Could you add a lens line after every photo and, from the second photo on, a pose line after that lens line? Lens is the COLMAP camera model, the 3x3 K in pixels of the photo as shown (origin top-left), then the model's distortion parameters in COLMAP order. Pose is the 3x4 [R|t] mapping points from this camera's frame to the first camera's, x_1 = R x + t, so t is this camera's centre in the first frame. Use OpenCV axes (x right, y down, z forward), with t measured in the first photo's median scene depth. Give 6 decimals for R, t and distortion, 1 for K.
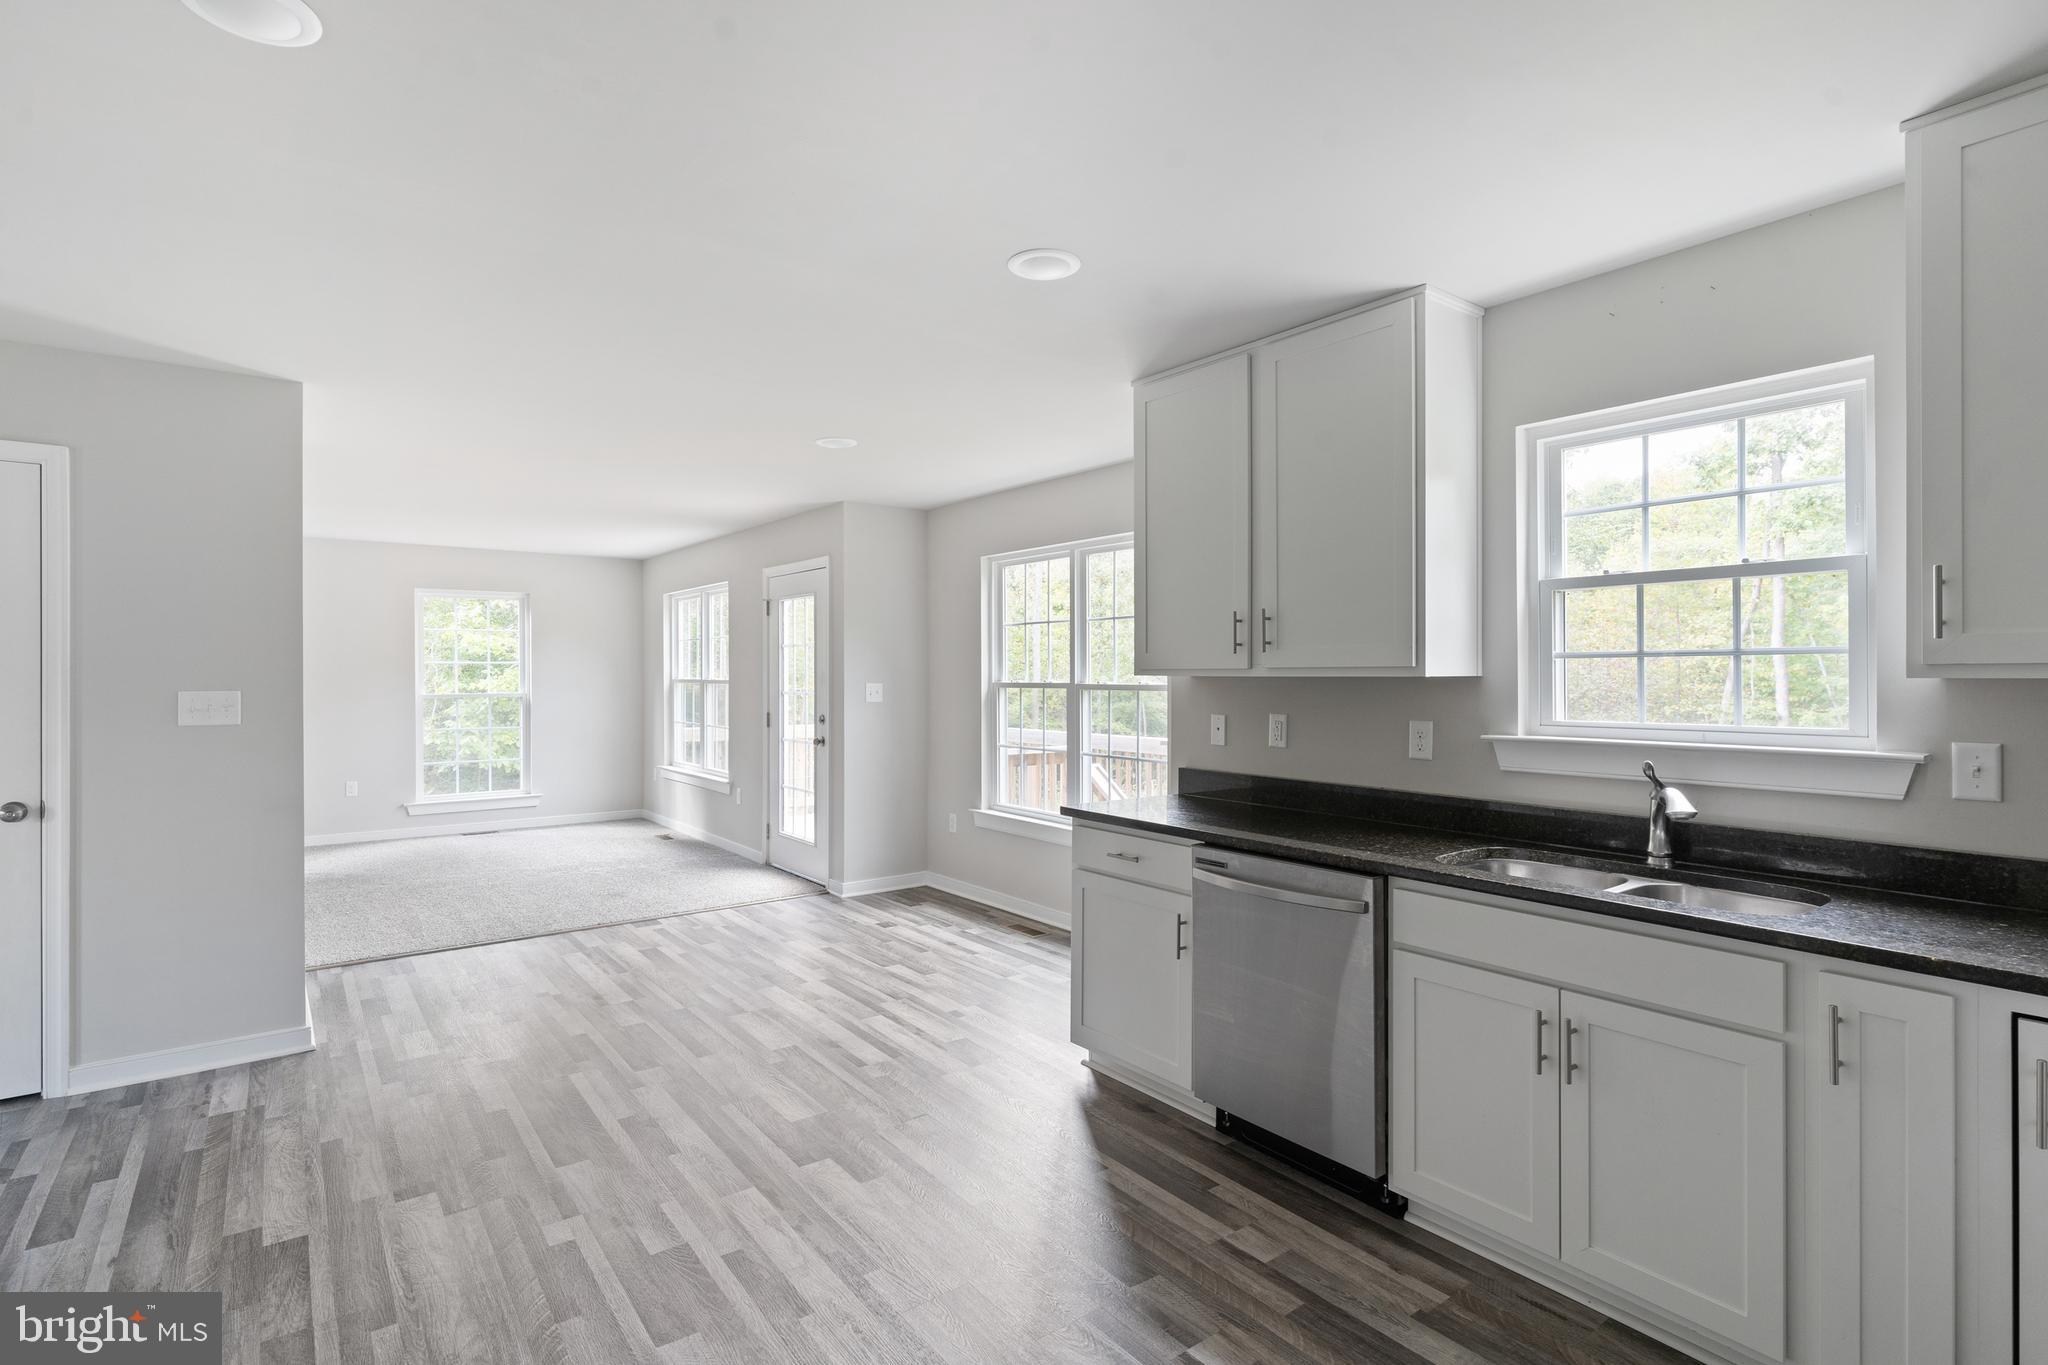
lens RADIAL K [[973.0, 0, 1017.3], [0, 973.0, 659.2], [0, 0, 1]] dist [0.001664, 0.000457]
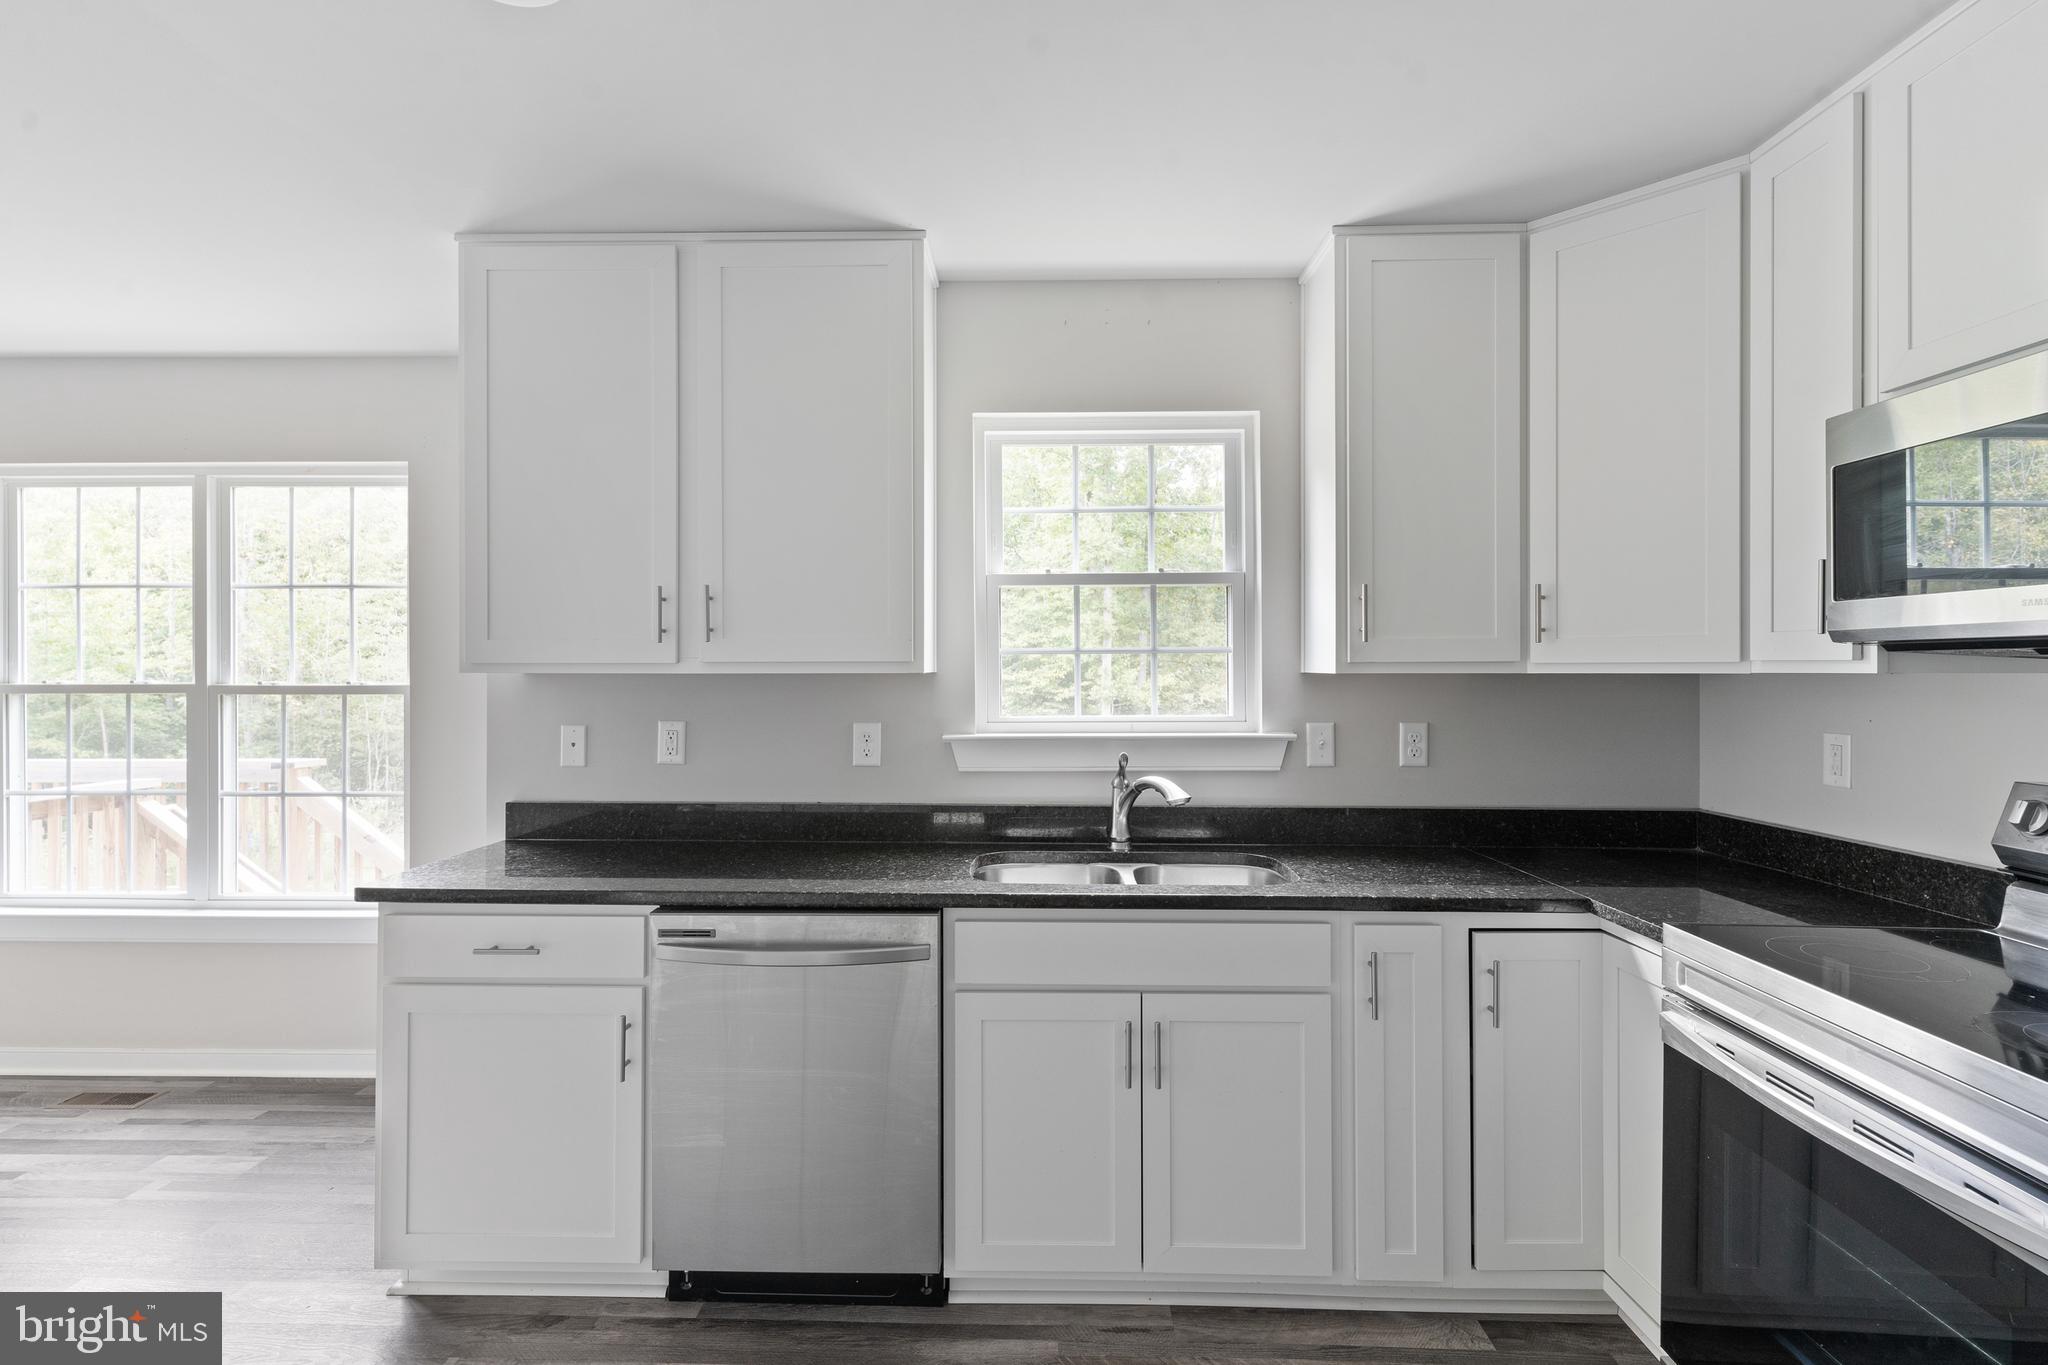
lens RADIAL K [[973.0, 0, 1017.3], [0, 973.0, 659.2], [0, 0, 1]] dist [0.001664, 0.000457]
pose [[0.626214, 0.007912, 0.779611, -0.207628], [-0.011384, 0.999935, -0.001004, 0.004910], [-0.779568, -0.008247, 0.626263, 0.360079]]
